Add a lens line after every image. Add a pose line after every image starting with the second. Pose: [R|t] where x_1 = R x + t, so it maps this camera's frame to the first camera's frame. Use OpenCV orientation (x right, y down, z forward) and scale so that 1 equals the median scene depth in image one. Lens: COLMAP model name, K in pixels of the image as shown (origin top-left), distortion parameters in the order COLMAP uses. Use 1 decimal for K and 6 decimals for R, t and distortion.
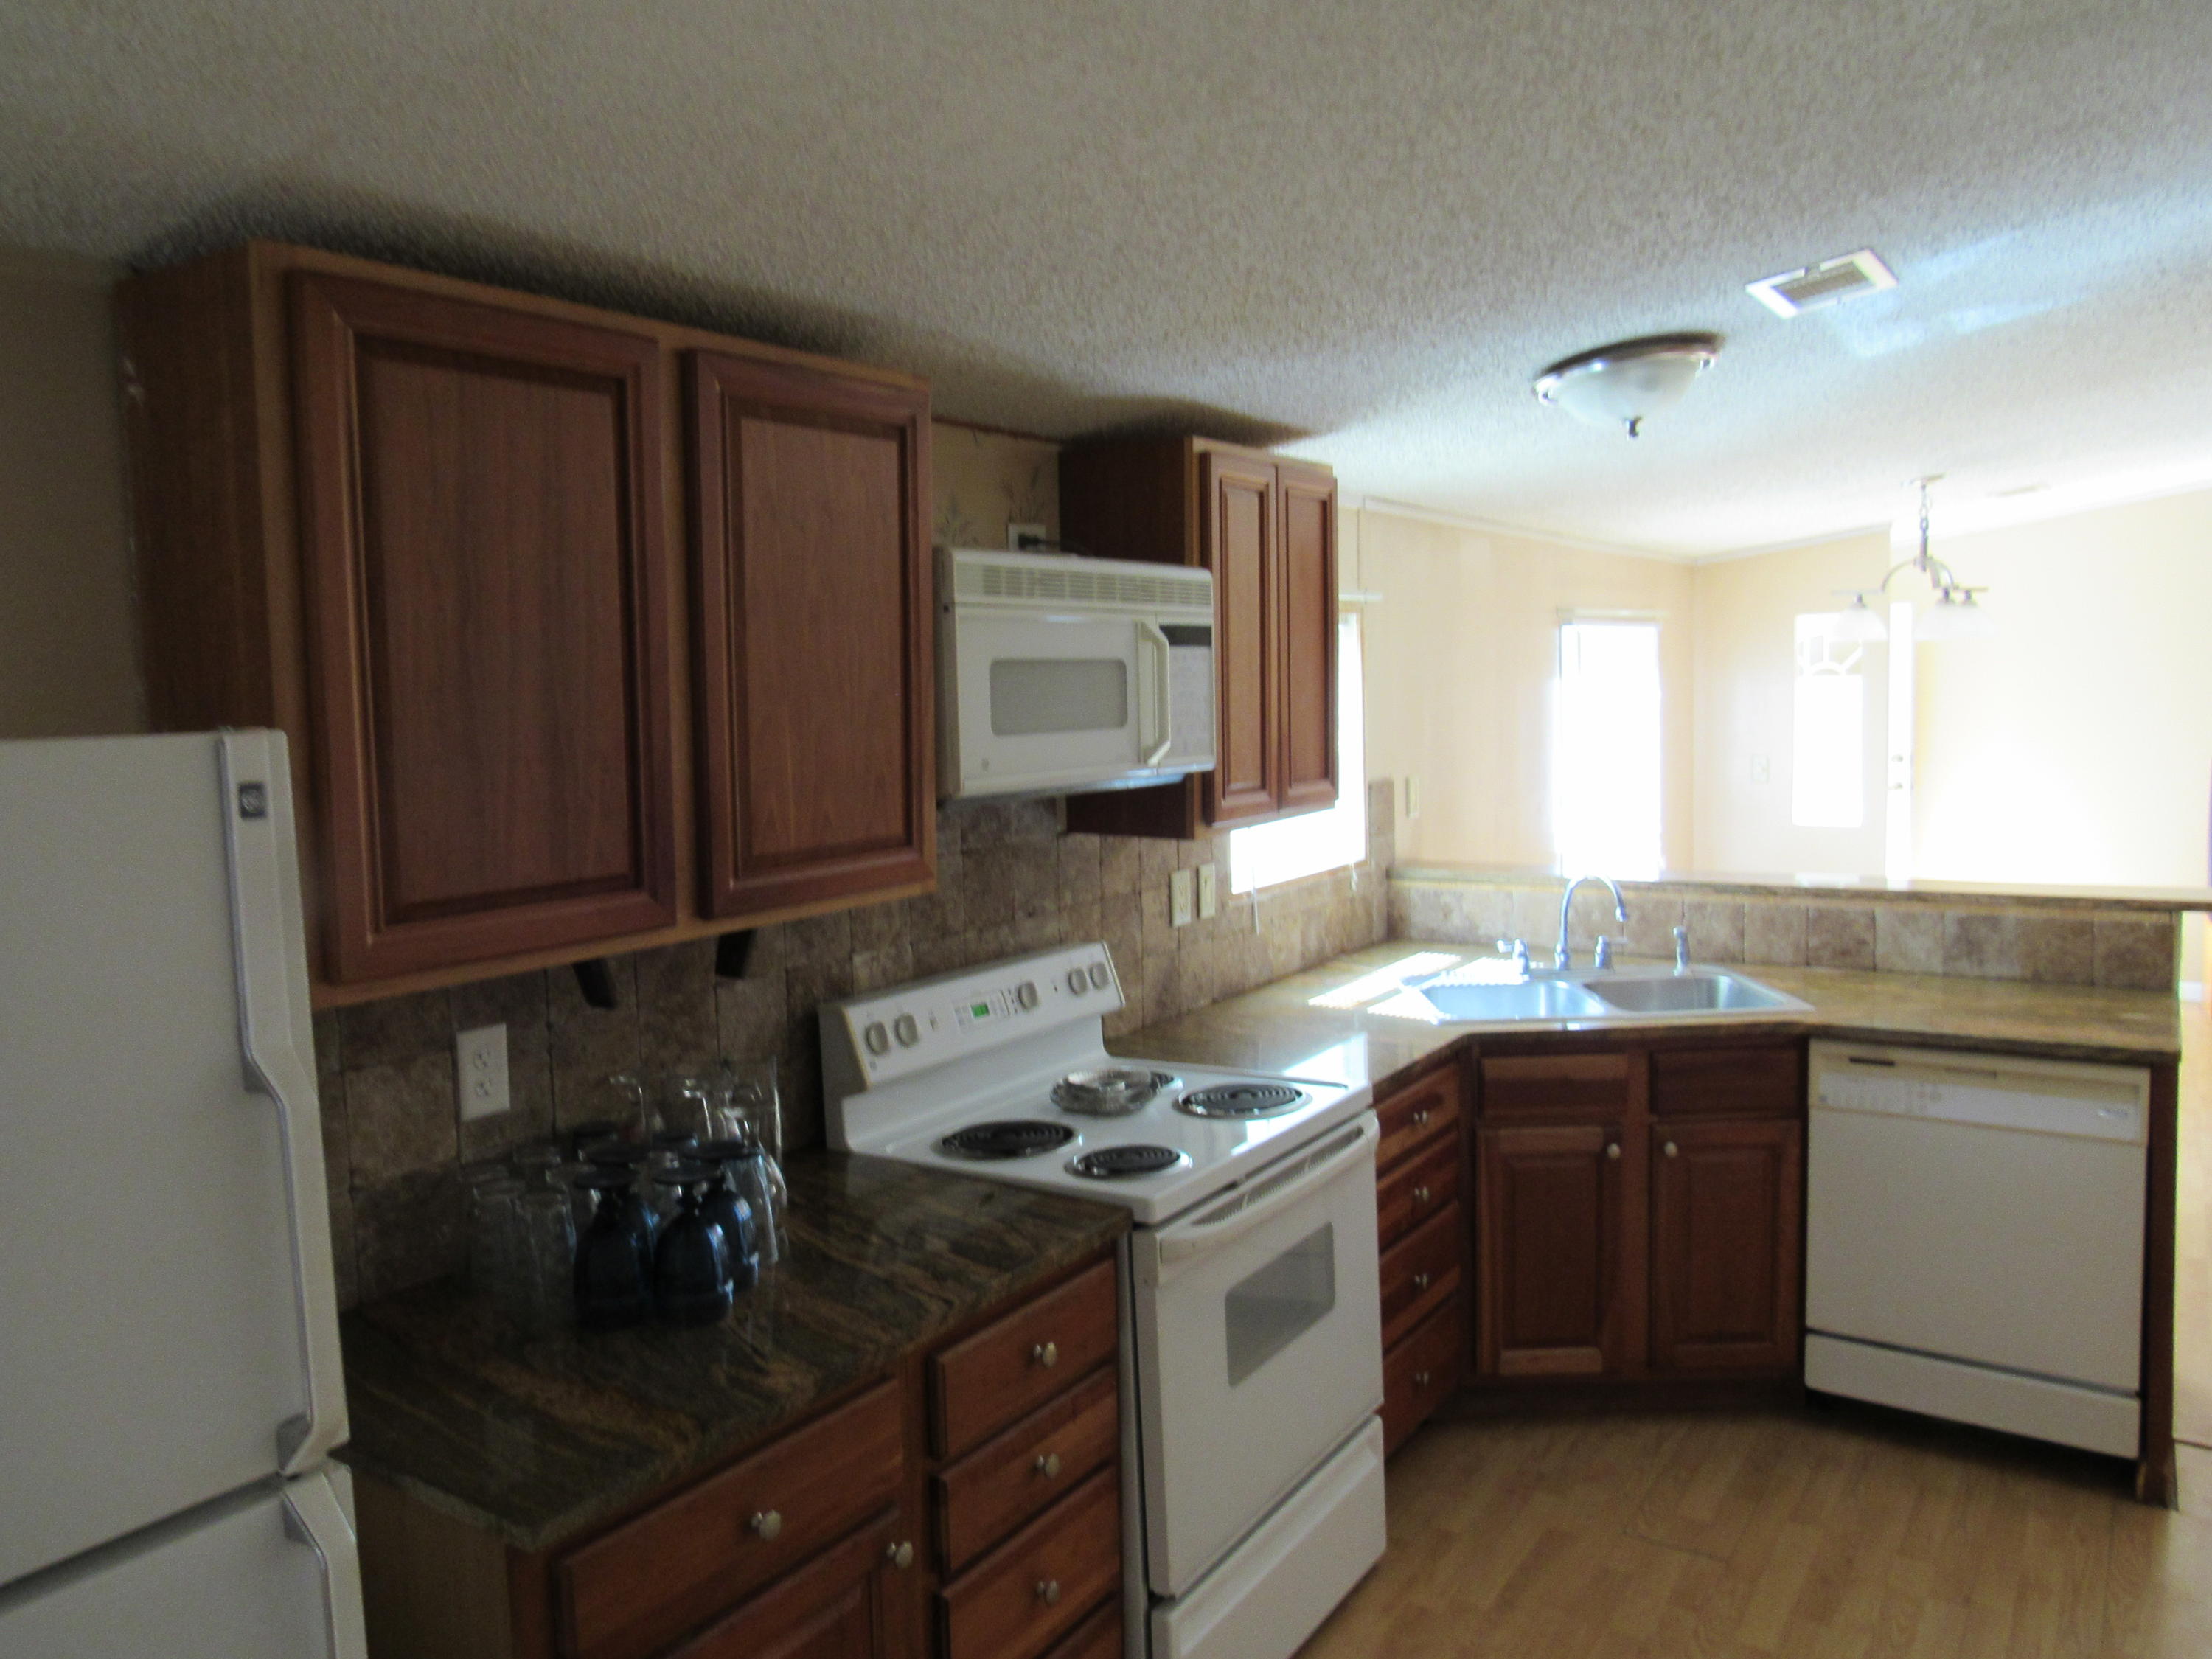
lens RADIAL K [[1575.3, 0, 1099.4], [0, 1575.3, 829.2], [0, 0, 1]] dist [-0.029758, 0.015721]
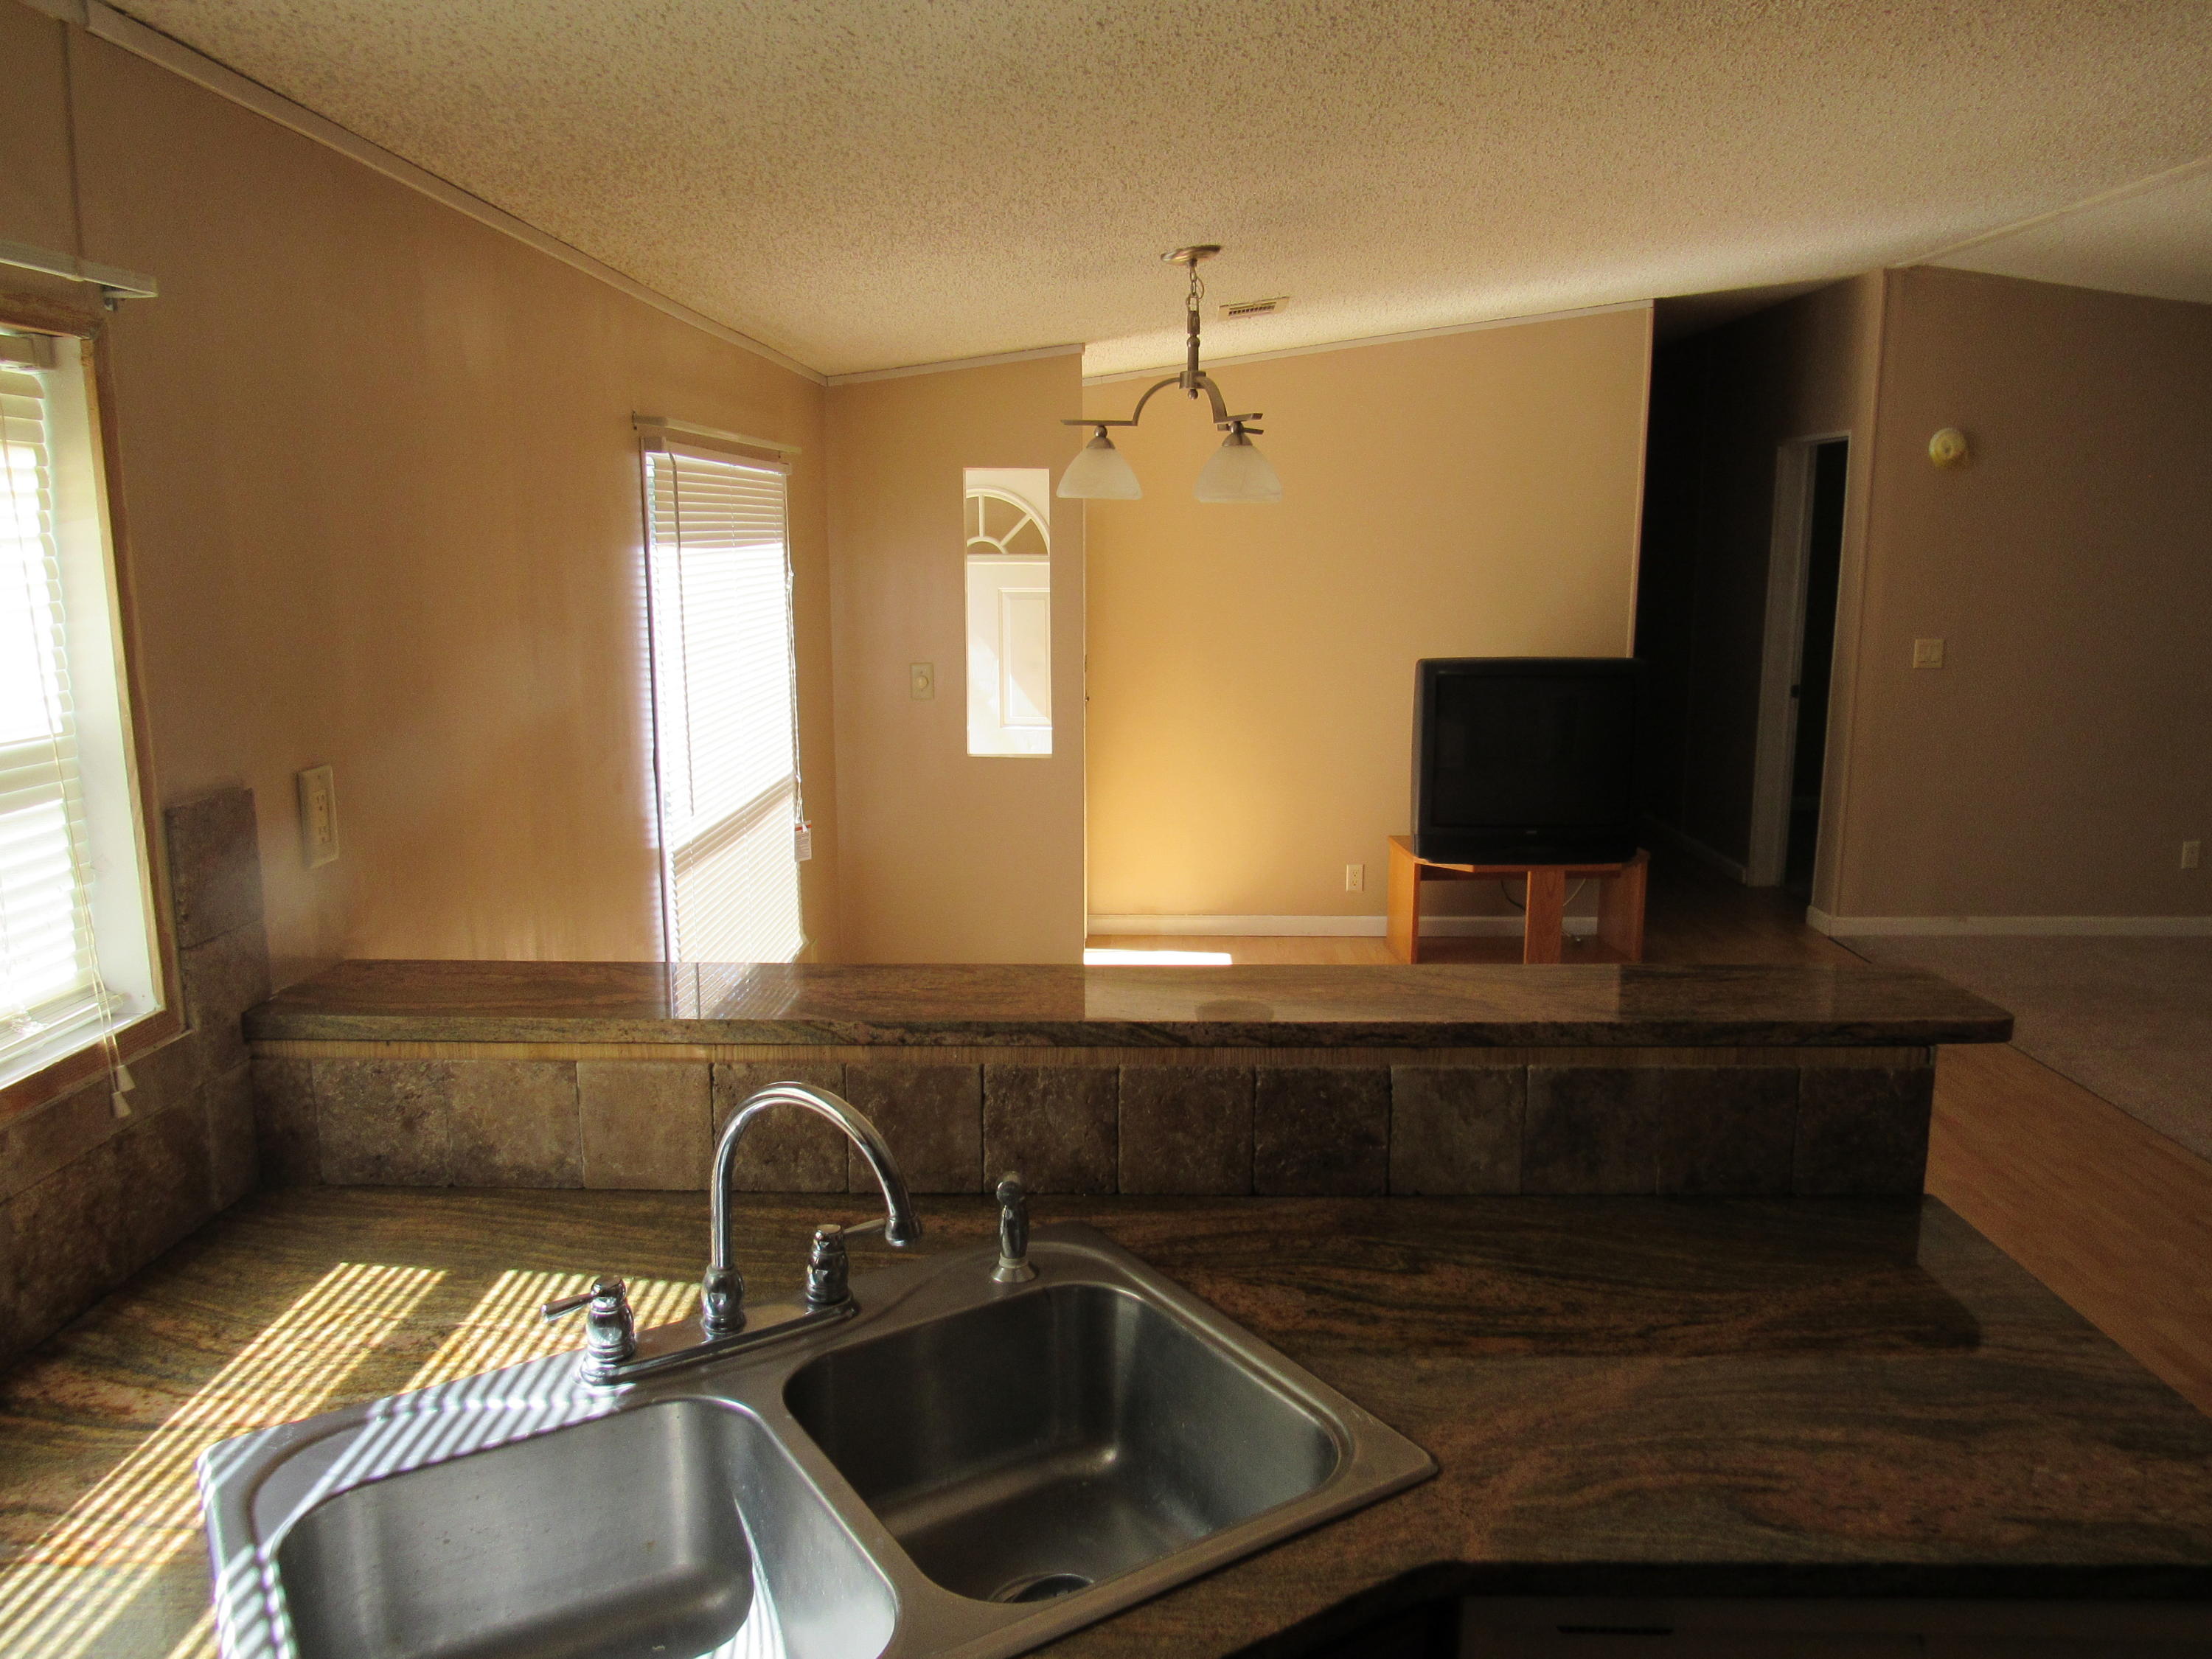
lens RADIAL K [[1575.3, 0, 1113.9], [0, 1575.3, 832.5], [0, 0, 1]] dist [-0.029758, 0.015721]
pose [[0.833422, -0.066003, 0.548681, 0.200687], [0.021243, 0.995935, 0.087536, -0.064983], [-0.552228, -0.061299, 0.831436, 0.738676]]
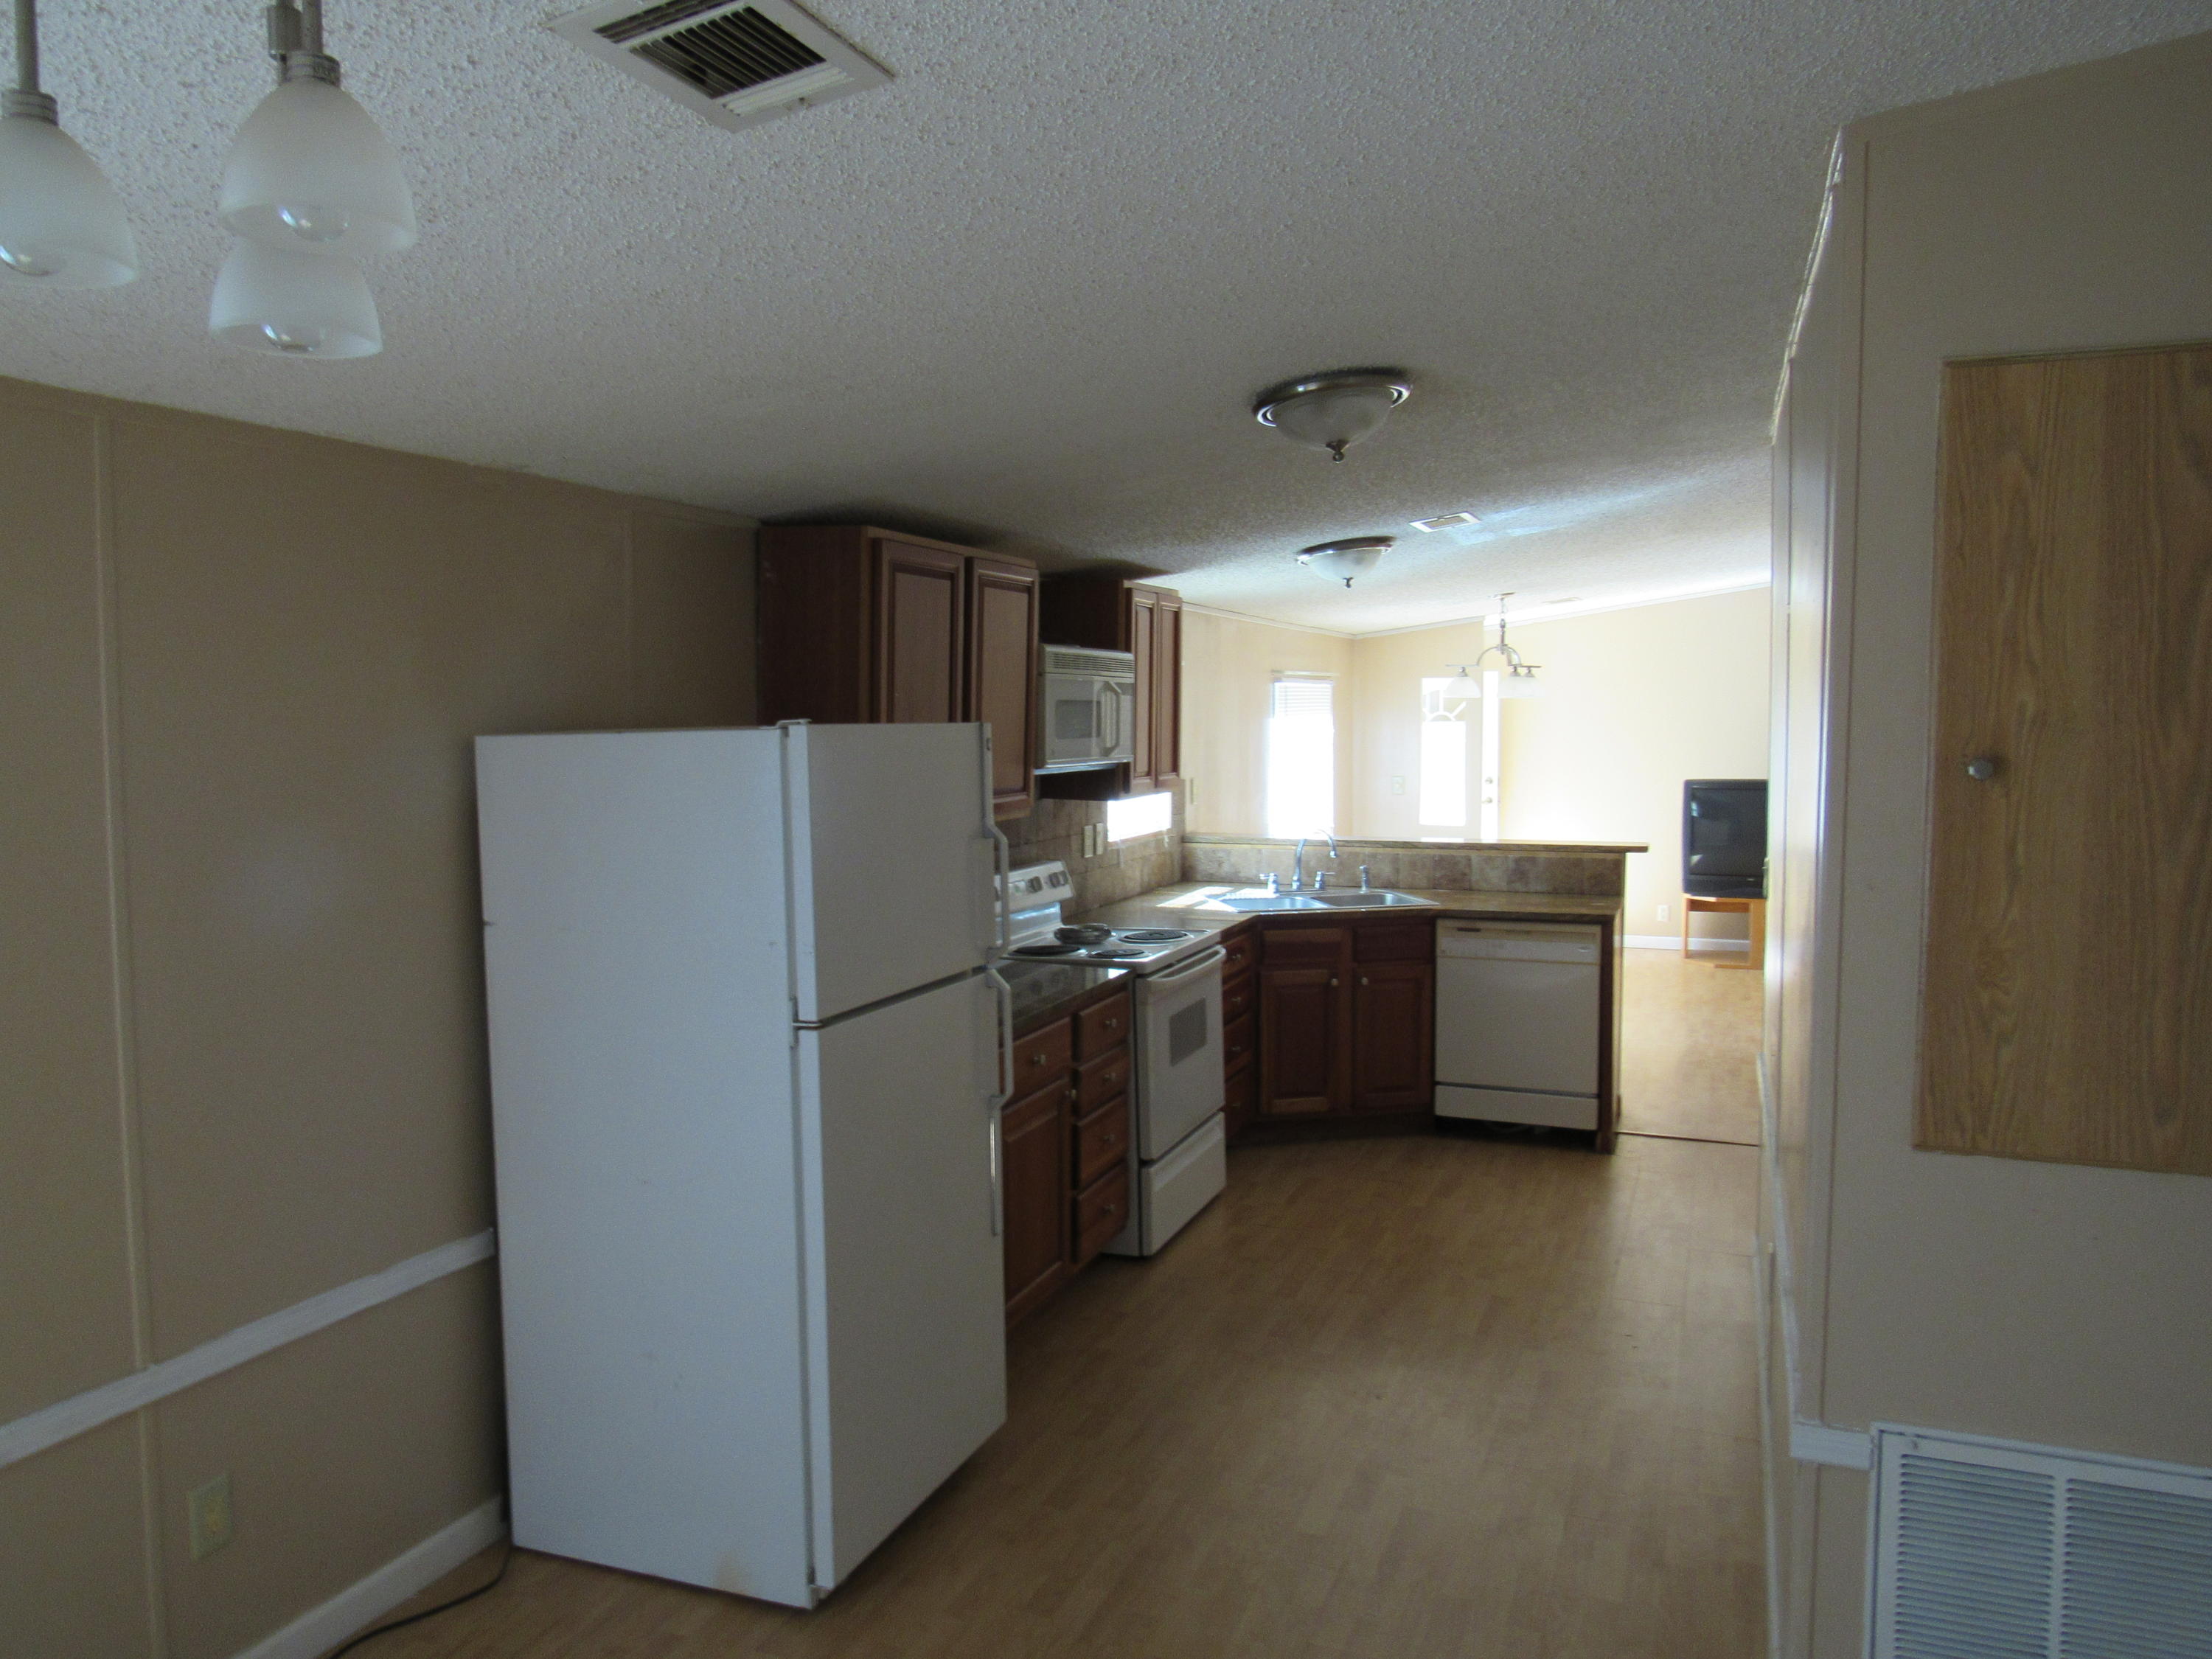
lens RADIAL K [[1575.3, 0, 1101.4], [0, 1575.3, 820.1], [0, 0, 1]] dist [-0.029758, 0.015721]
pose [[0.974811, 0.011882, 0.222717, -0.322279], [-0.005964, 0.999612, -0.027224, 0.069256], [-0.222954, 0.025210, 0.974503, -0.670661]]
